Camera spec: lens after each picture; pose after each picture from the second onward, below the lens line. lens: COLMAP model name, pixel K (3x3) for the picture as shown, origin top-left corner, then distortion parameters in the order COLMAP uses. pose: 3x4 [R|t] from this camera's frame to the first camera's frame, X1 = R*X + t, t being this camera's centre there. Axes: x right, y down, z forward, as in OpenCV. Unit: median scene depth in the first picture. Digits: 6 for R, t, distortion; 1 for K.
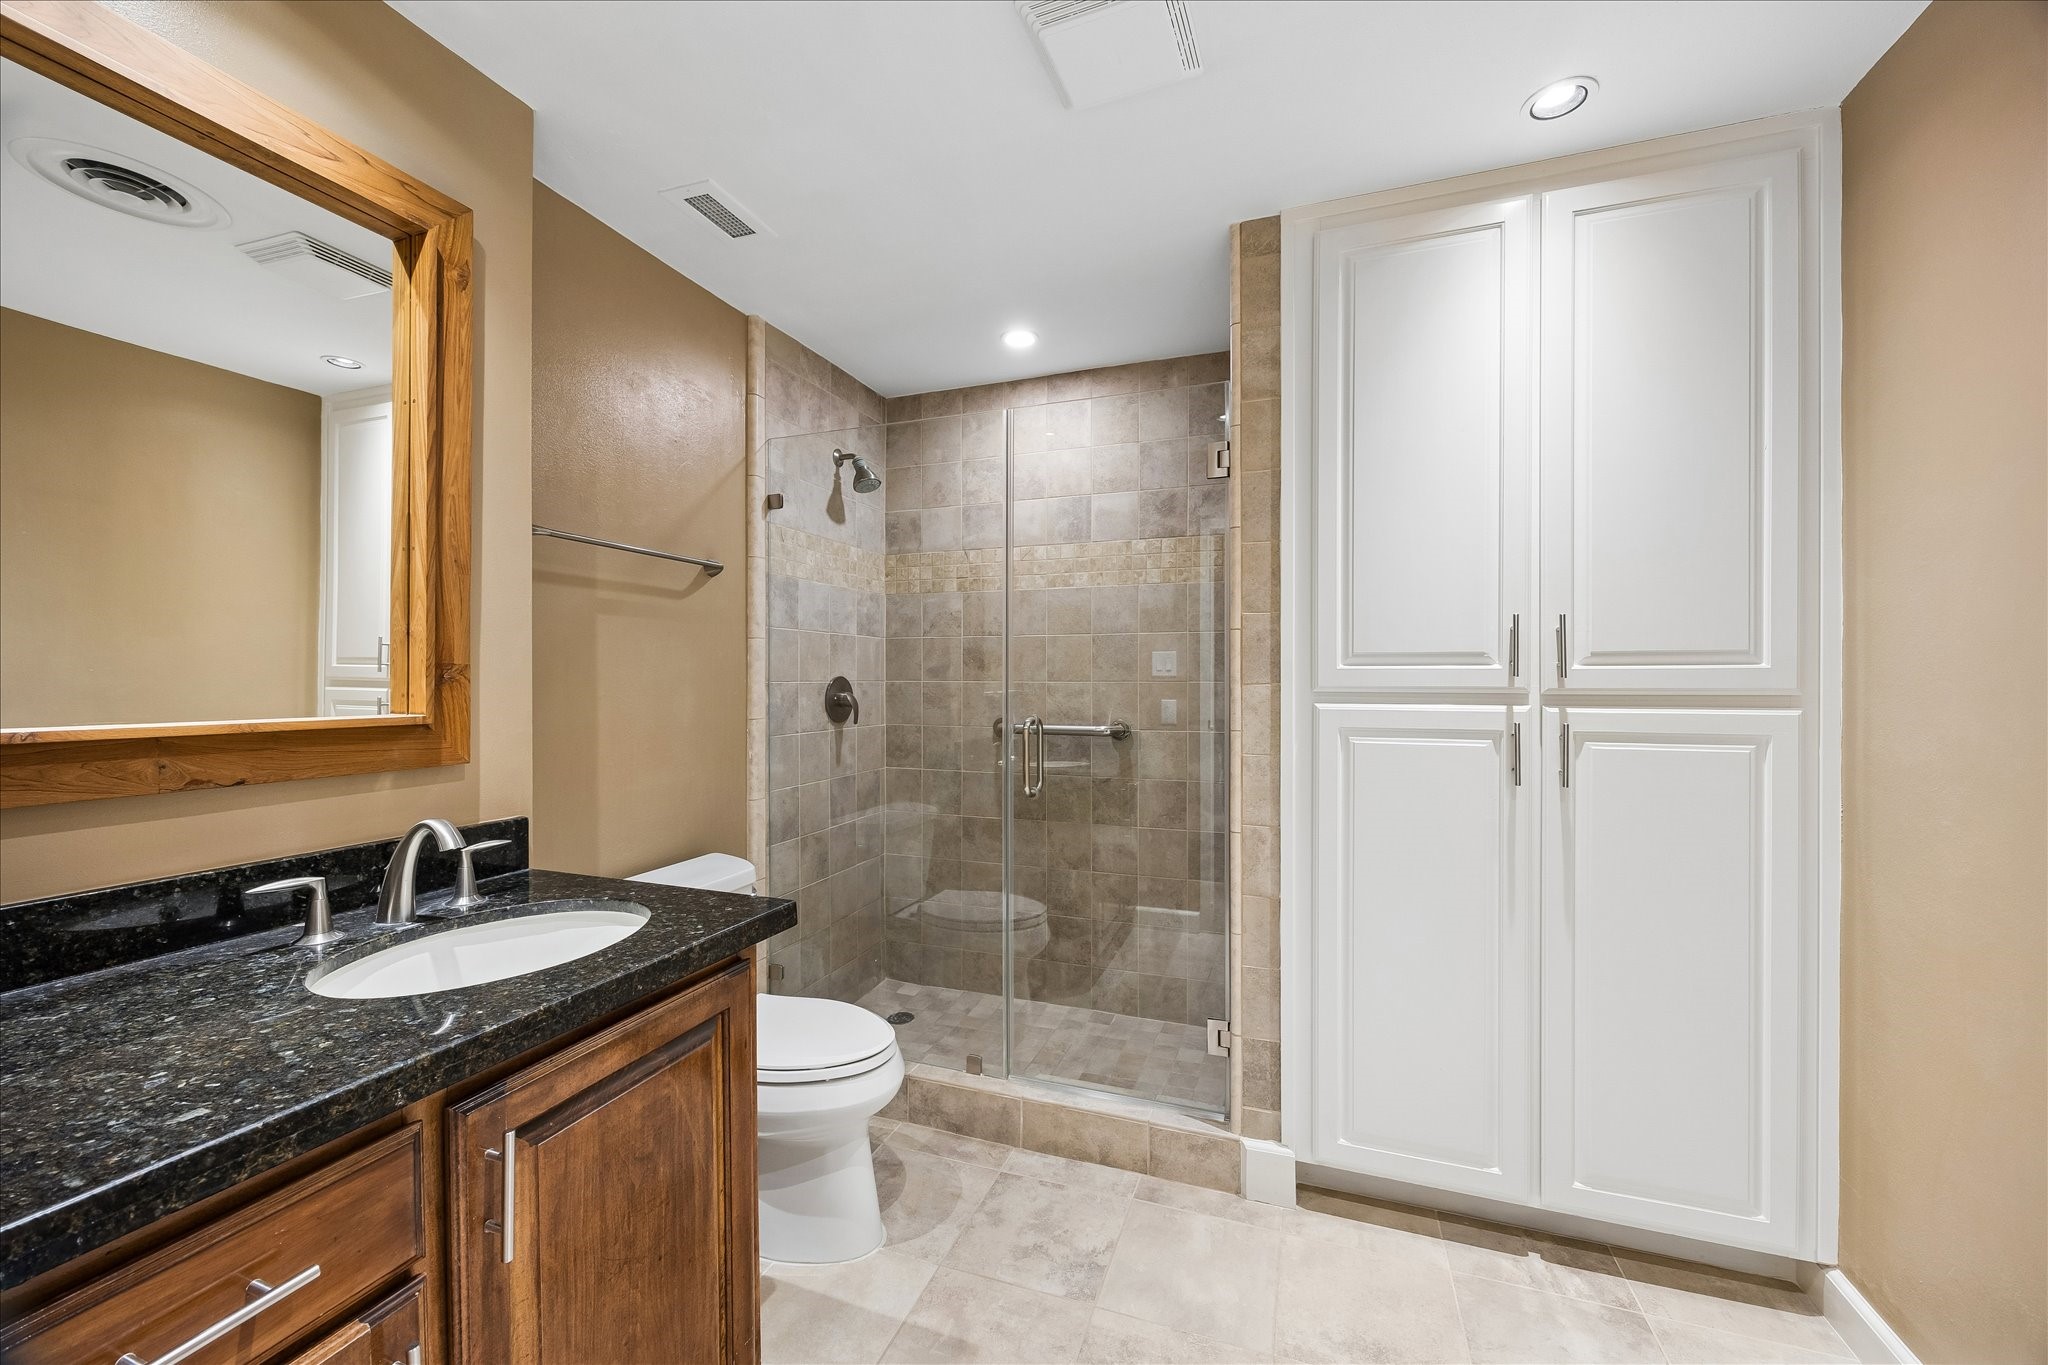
lens RADIAL K [[774.4, 0, 1045.7], [0, 774.4, 686.0], [0, 0, 1]] dist [-0.000456, -0.000321]
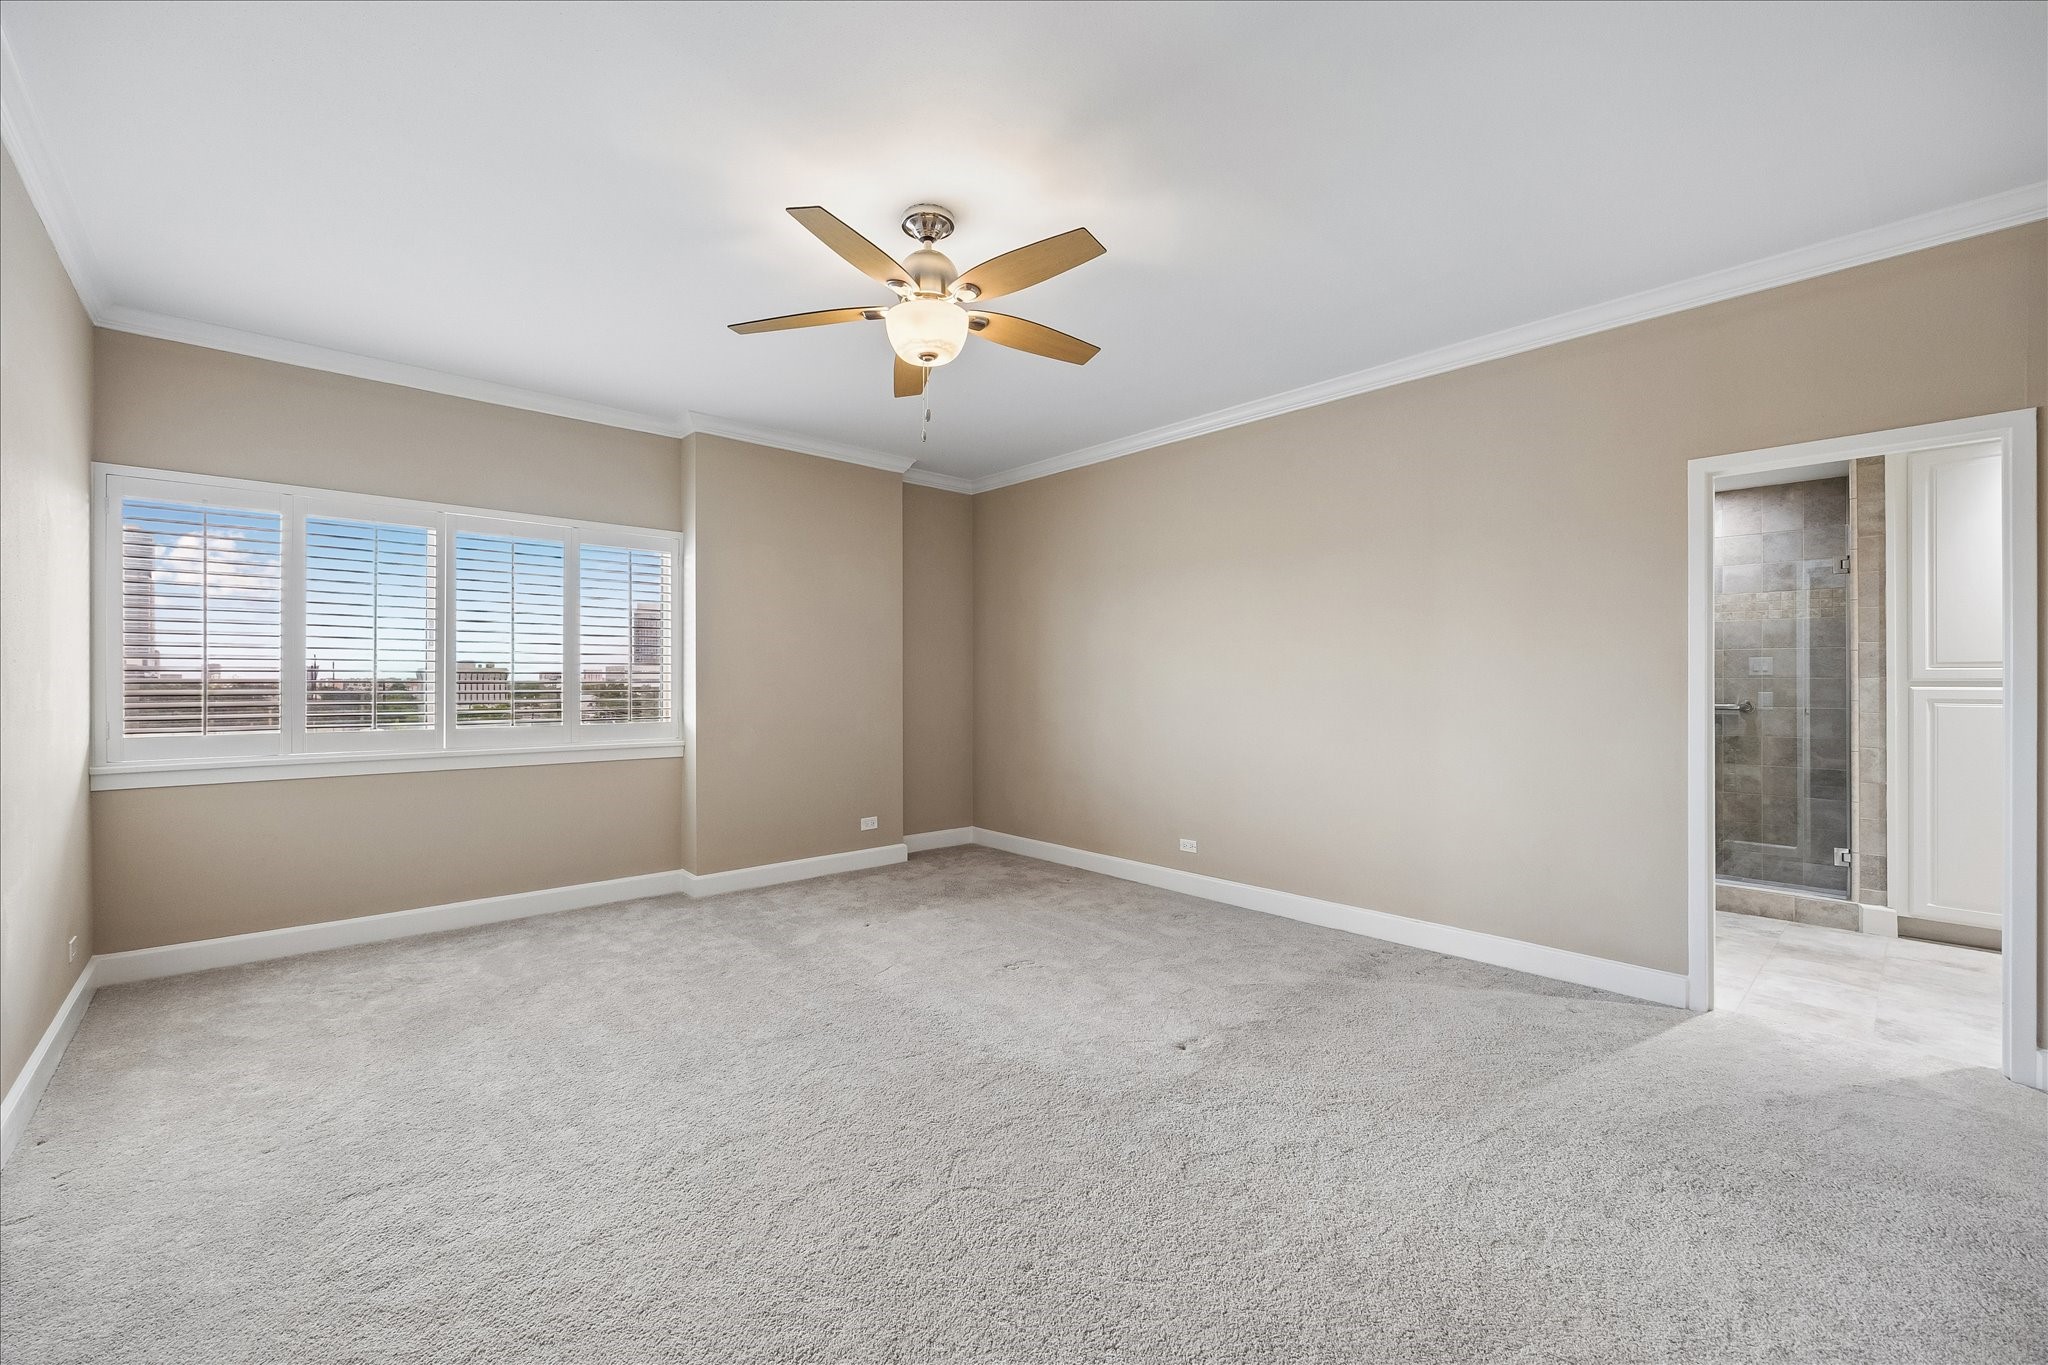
lens RADIAL K [[797.0, 0, 1013.4], [0, 797.0, 680.4], [0, 0, 1]] dist [-0.001742, -0.000285]
pose [[0.868059, 0.000272, -0.496461, -0.627833], [-0.005300, 0.999948, -0.008719, 0.034505], [0.496433, 0.010200, 0.868015, -1.882817]]
